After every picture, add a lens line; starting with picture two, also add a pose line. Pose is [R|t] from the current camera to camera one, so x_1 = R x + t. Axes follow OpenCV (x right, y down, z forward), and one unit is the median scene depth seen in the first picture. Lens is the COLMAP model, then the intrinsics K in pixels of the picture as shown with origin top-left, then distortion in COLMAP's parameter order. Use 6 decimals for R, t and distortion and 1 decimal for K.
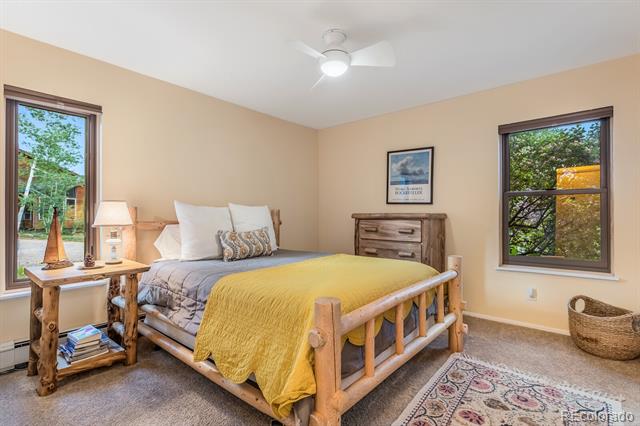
lens RADIAL K [[312.5, 0, 320.0], [0, 312.5, 213.0], [0, 0, 1]] dist [0.002825, -0.000002]
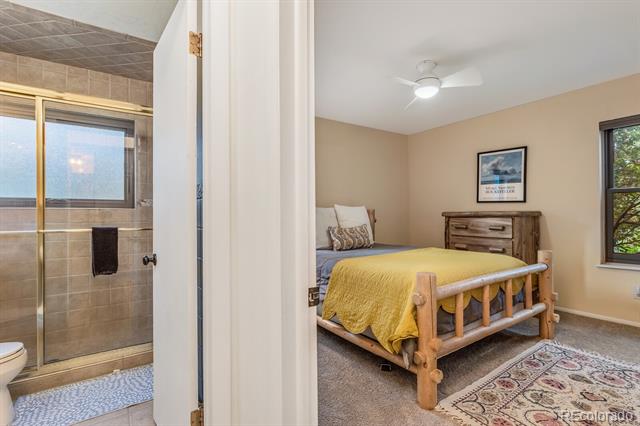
lens RADIAL K [[312.5, 0, 320.0], [0, 312.5, 213.0], [0, 0, 1]] dist [0.002825, -0.000002]
pose [[0.964837, -0.007644, -0.262739, -0.034904], [0.008299, 0.999965, 0.001384, -0.000055], [0.262719, -0.003516, 0.964866, -0.258571]]
